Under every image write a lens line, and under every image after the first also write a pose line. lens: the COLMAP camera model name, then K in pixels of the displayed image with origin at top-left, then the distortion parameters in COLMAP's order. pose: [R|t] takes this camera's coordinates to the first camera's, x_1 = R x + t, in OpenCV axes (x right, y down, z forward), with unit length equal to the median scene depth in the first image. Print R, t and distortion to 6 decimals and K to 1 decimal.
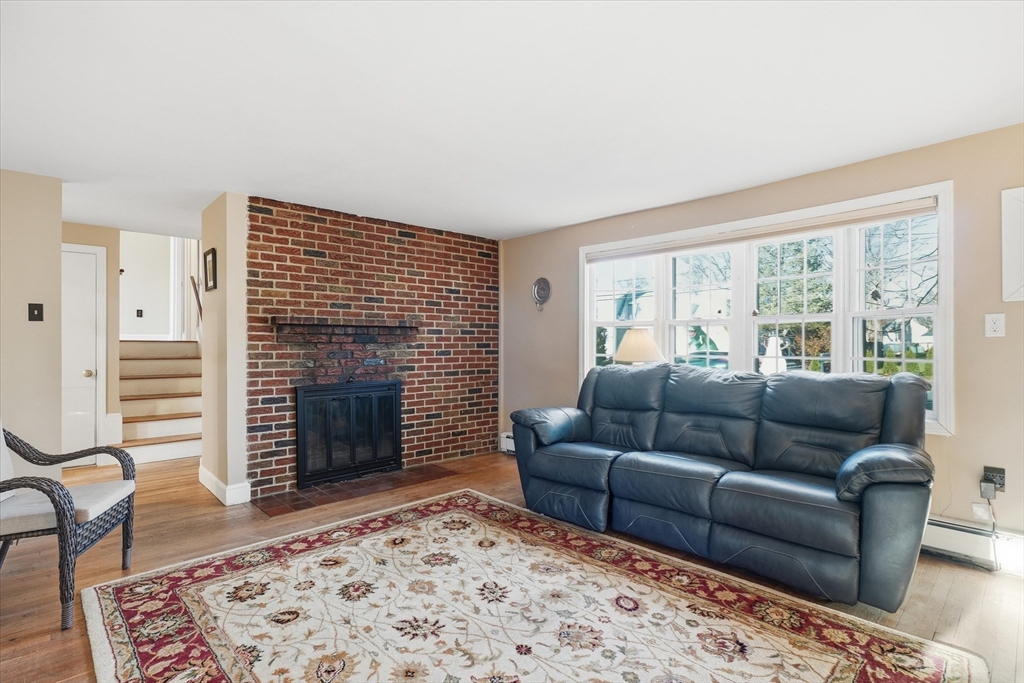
lens RADIAL K [[496.8, 0, 514.3], [0, 496.8, 343.4], [0, 0, 1]] dist [-0.000231, 0.000399]
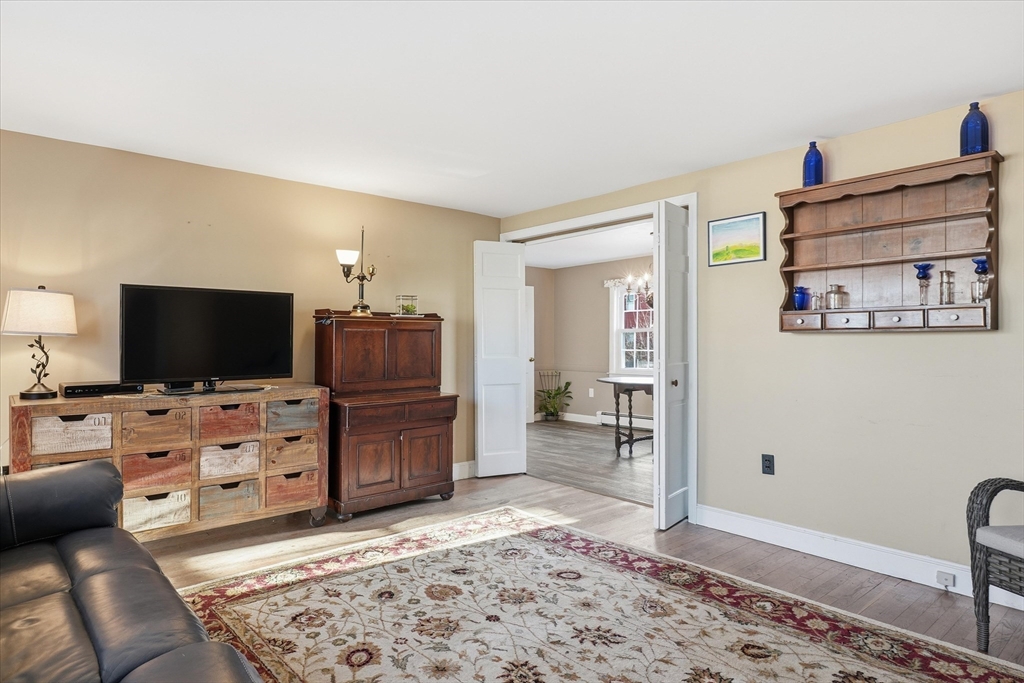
lens RADIAL K [[587.8, 0, 508.2], [0, 587.8, 342.9], [0, 0, 1]] dist [-0.000659, 0.000785]
pose [[-0.998481, 0.001979, 0.055070, -0.054393], [0.001890, 0.999997, -0.001673, 0.002003], [-0.055073, -0.001566, -0.998481, 1.425407]]
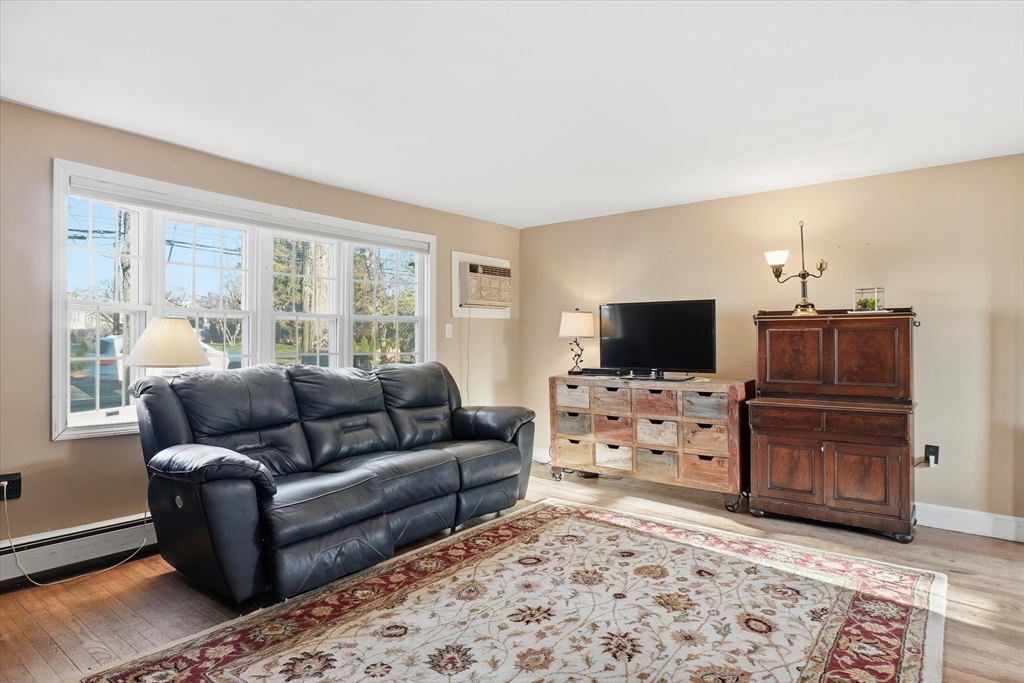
lens RADIAL K [[574.8, 0, 512.0], [0, 574.8, 341.5], [0, 0, 1]] dist [0.000999, 0.000886]
pose [[-0.141542, 0.002267, 0.989930, -0.817537], [-0.006780, 0.999972, -0.003260, 0.003658], [-0.989909, -0.007173, -0.141522, 0.900306]]
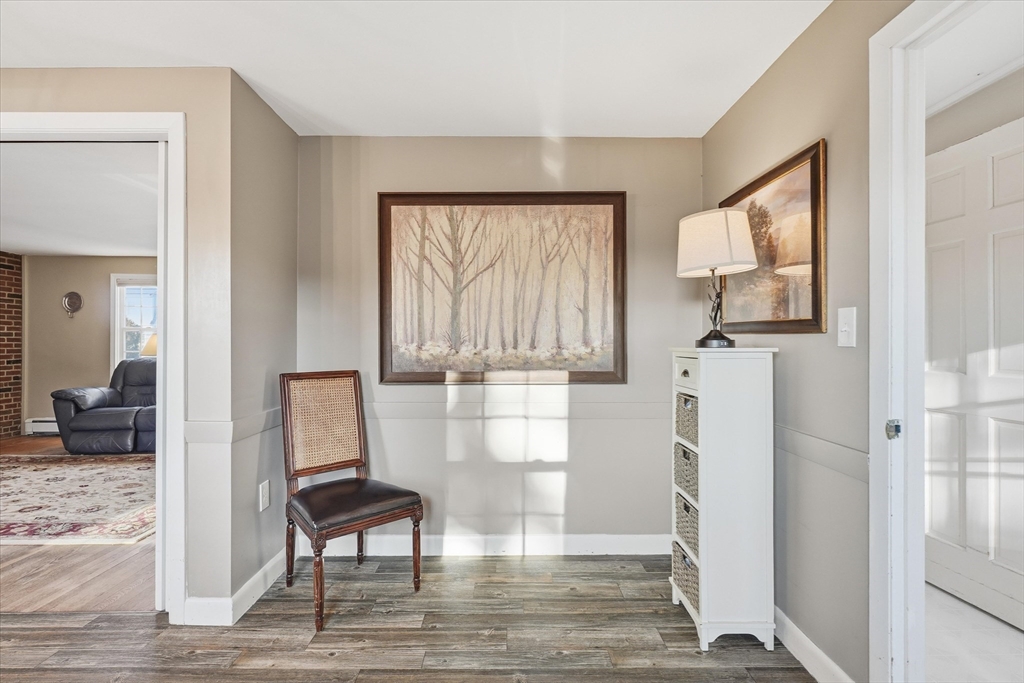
lens RADIAL K [[495.7, 0, 505.6], [0, 495.7, 341.7], [0, 0, 1]] dist [-0.002320, 0.000663]
pose [[0.683934, 0.000623, 0.729543, -0.183095], [0.000522, 0.999999, -0.001343, -0.002690], [-0.729544, 0.001299, 0.683933, -1.112633]]
